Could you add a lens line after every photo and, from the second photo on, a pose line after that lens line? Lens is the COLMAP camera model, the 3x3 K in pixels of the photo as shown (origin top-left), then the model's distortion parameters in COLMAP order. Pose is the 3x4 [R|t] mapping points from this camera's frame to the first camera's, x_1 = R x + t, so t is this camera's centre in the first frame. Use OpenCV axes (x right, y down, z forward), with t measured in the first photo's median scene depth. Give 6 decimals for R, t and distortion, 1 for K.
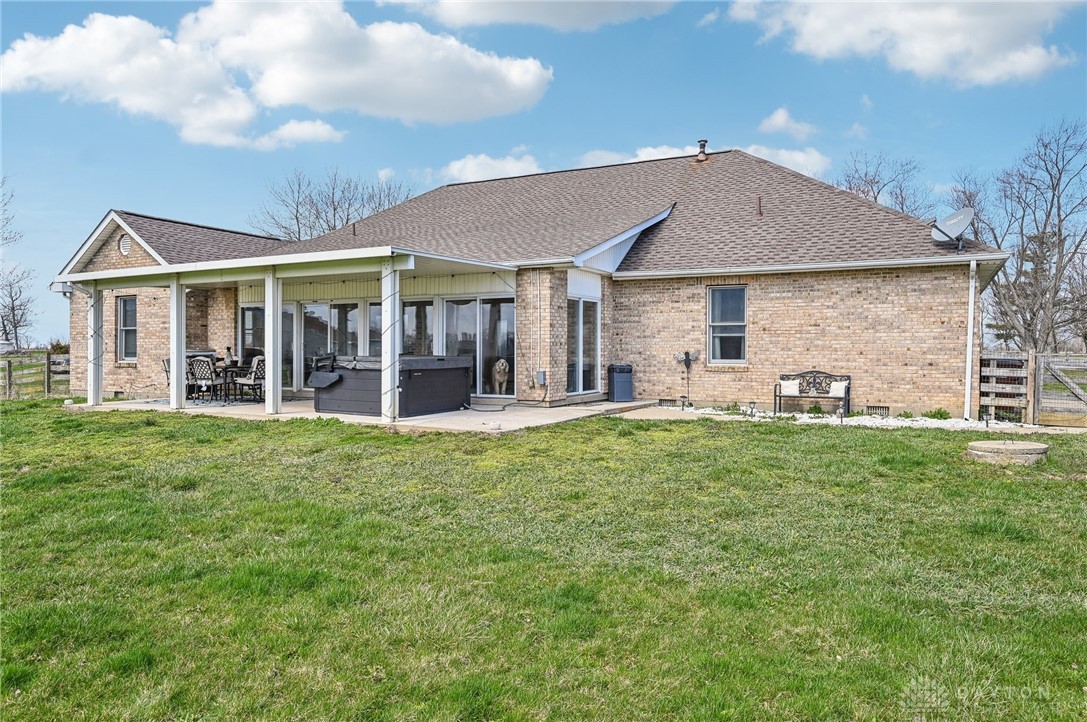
lens RADIAL K [[751.7, 0, 541.1], [0, 751.7, 361.0], [0, 0, 1]] dist [-0.007648, 0.001567]
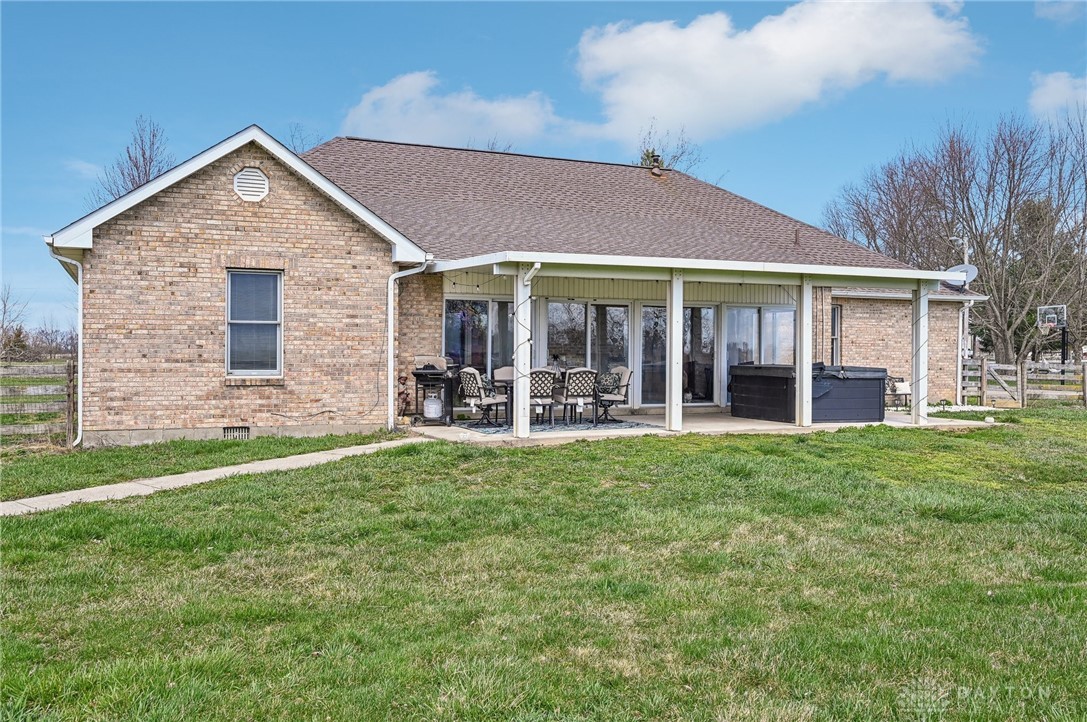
lens RADIAL K [[973.7, 0, 542.4], [0, 973.7, 363.1], [0, 0, 1]] dist [-0.005381, -0.004442]
pose [[0.613526, -0.004399, 0.789663, -1.300141], [0.006038, 0.999981, 0.000879, -0.011799], [-0.789652, 0.004228, 0.613541, 0.414072]]
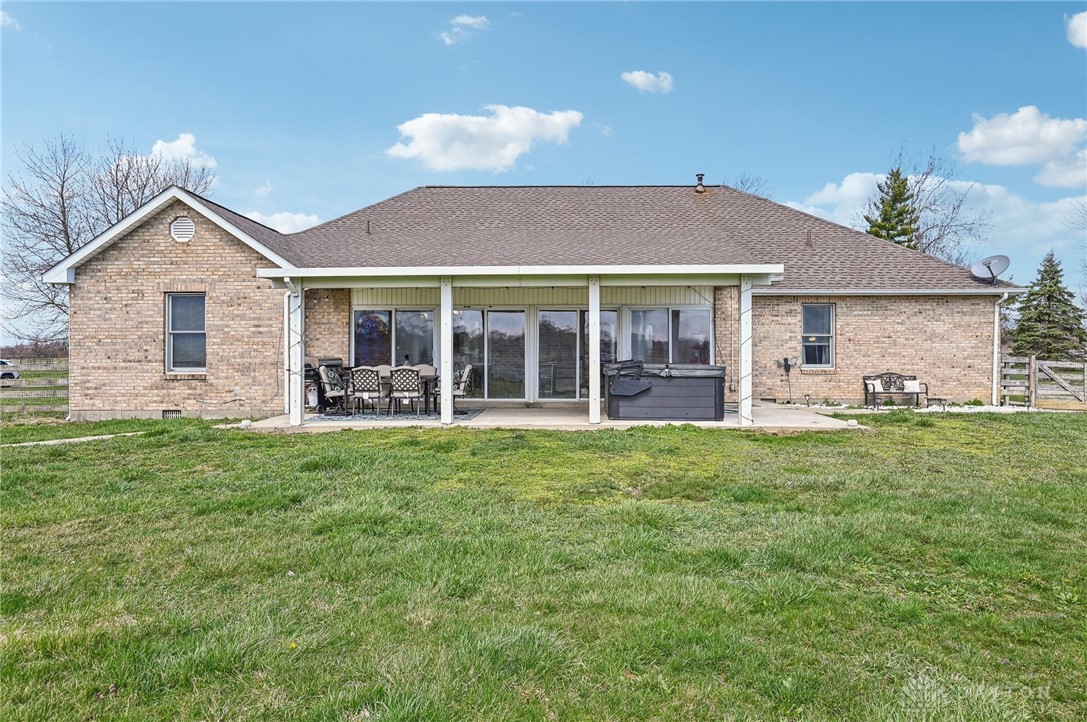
lens RADIAL K [[751.7, 0, 537.9], [0, 751.7, 355.8], [0, 0, 1]] dist [-0.007648, 0.001567]
pose [[0.891337, -0.003269, 0.453330, -0.730170], [0.008537, 0.999918, -0.009576, -0.008069], [-0.453262, 0.012406, 0.891291, 0.123743]]
